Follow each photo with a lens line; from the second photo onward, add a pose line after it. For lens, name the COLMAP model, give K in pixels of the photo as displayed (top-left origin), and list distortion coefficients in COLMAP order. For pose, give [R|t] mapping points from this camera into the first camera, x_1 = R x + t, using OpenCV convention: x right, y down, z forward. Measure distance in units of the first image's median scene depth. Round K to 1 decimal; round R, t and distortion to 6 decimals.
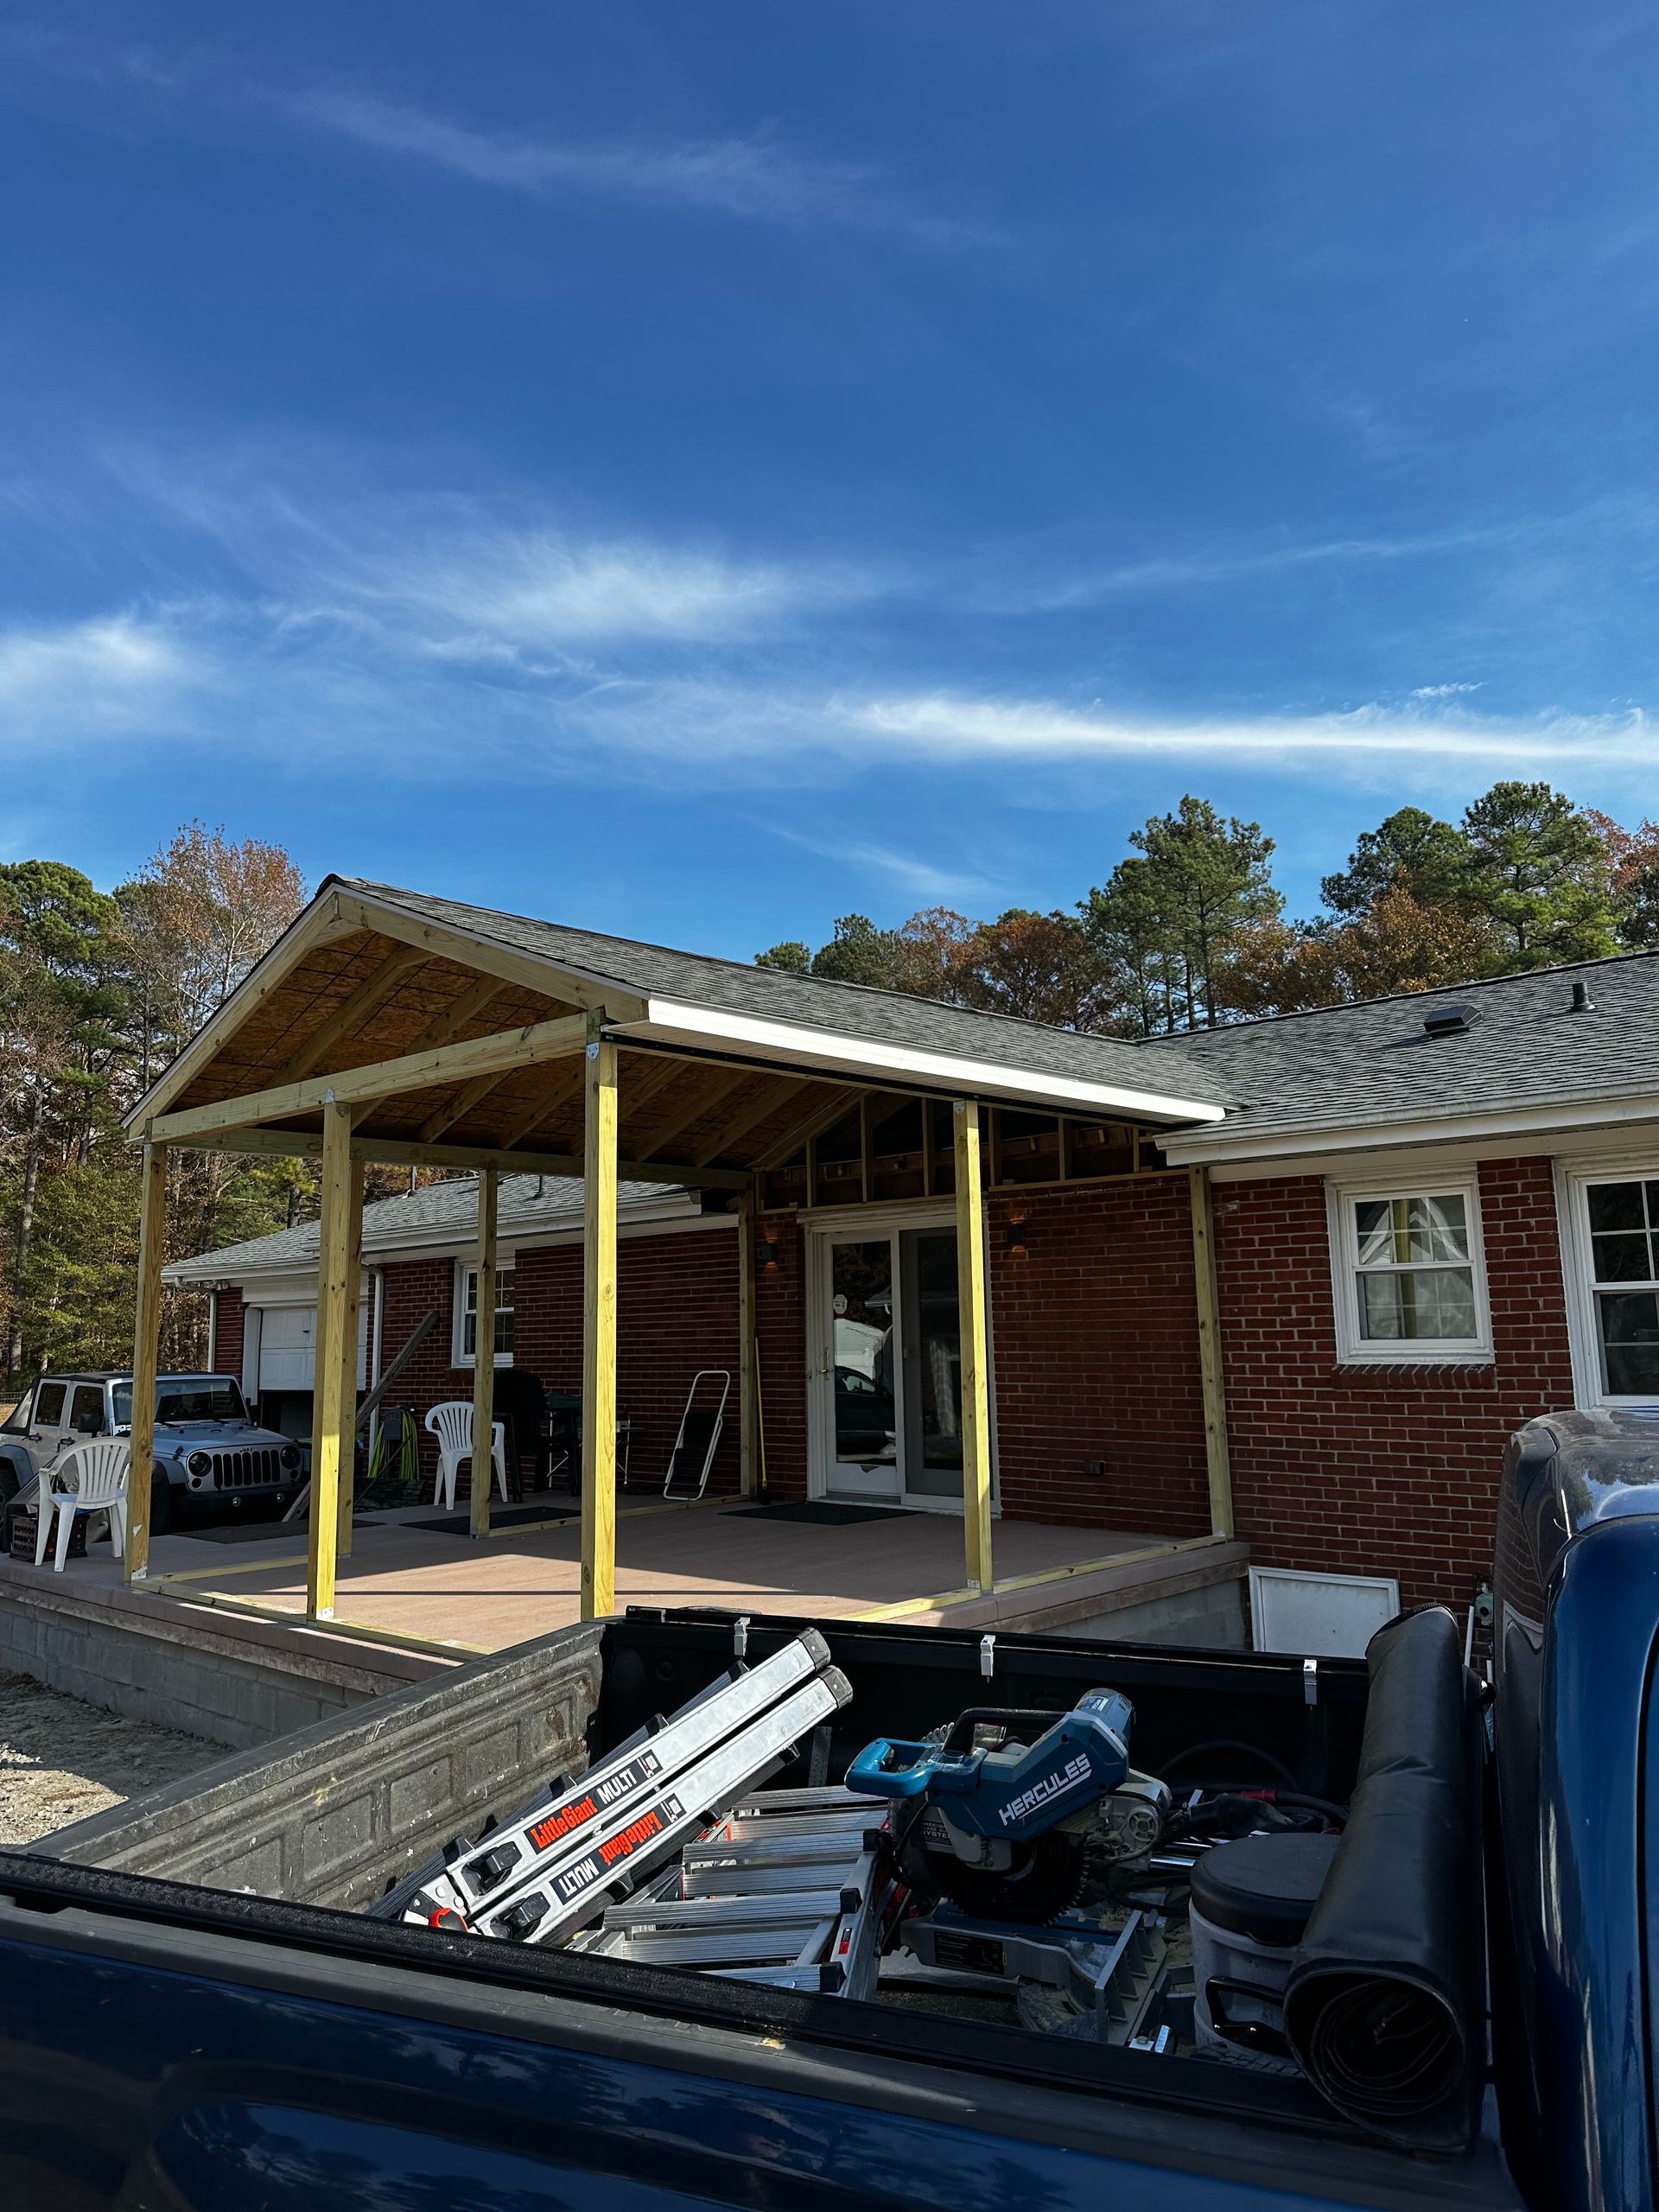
lens RADIAL K [[1566.5, 0, 829.5], [0, 1566.5, 1106.0], [0, 0, 1]] dist [0.054294, -0.001122]
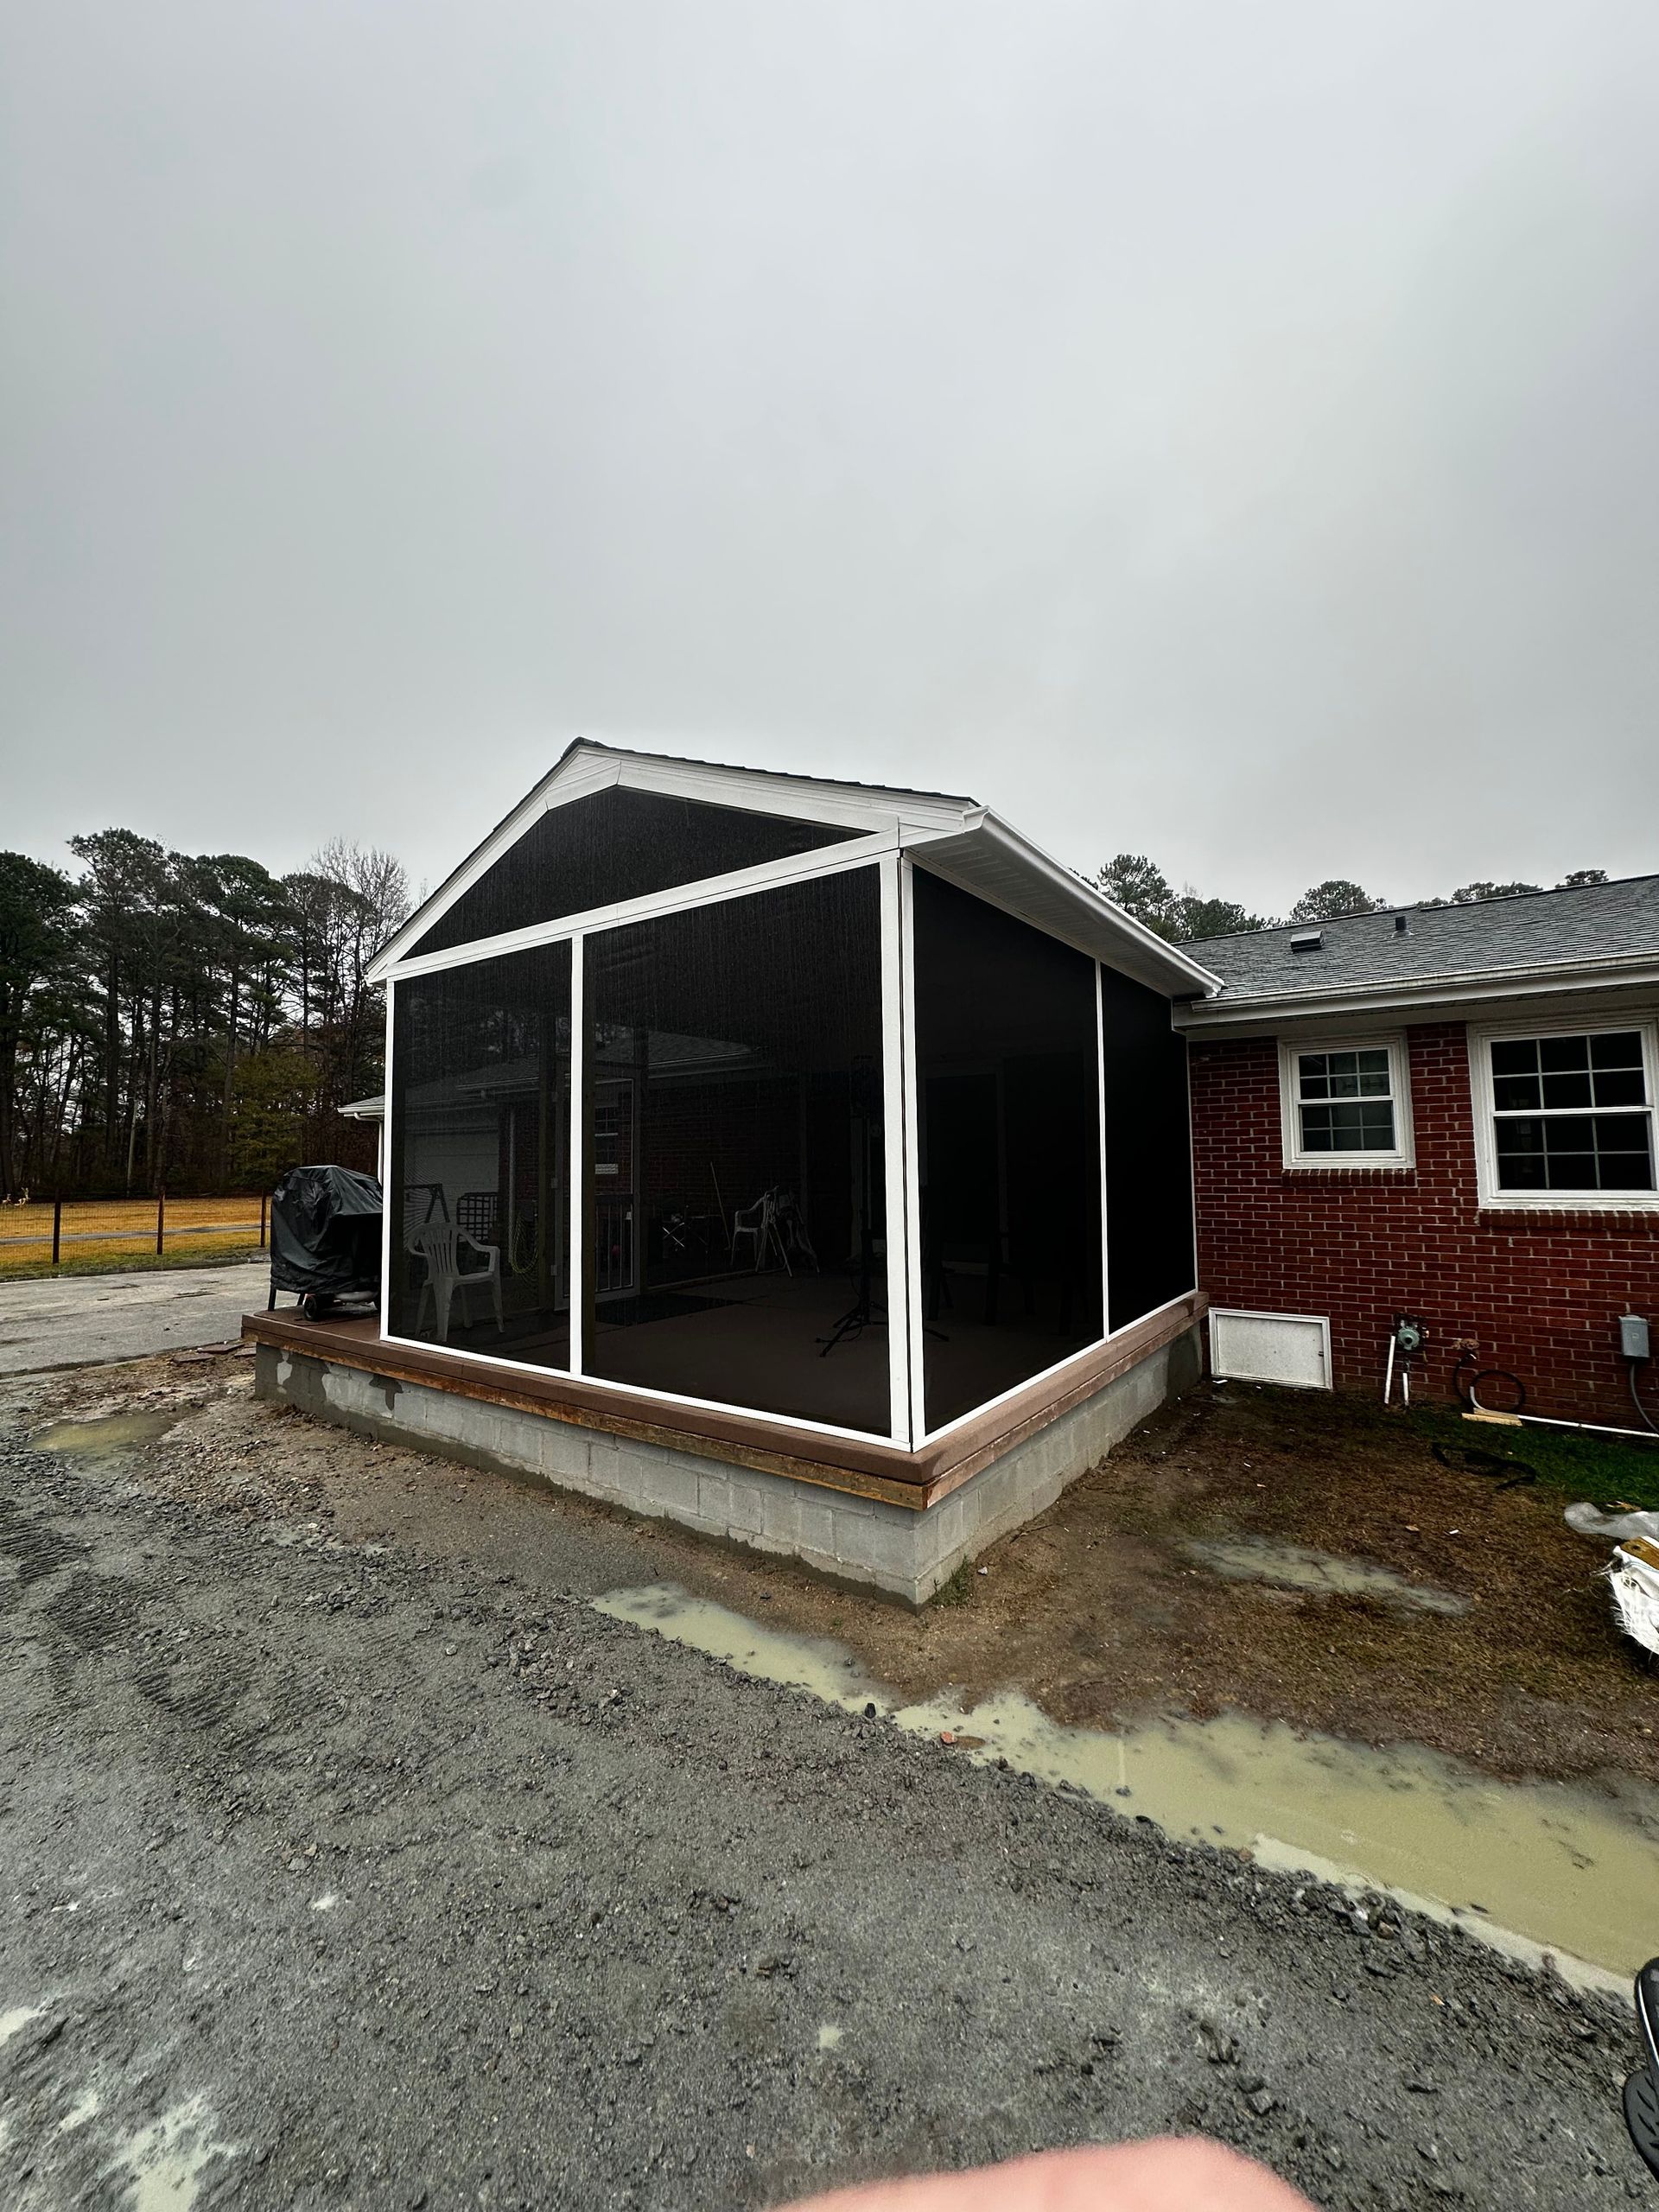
lens RADIAL K [[864.4, 0, 829.5], [0, 864.4, 1106.0], [0, 0, 1]] dist [0.020632, 0.000042]
pose [[0.990012, 0.015906, 0.140081, -0.192817], [-0.027125, 0.996541, 0.078548, 0.056636], [-0.138347, -0.081563, 0.987020, 0.289360]]
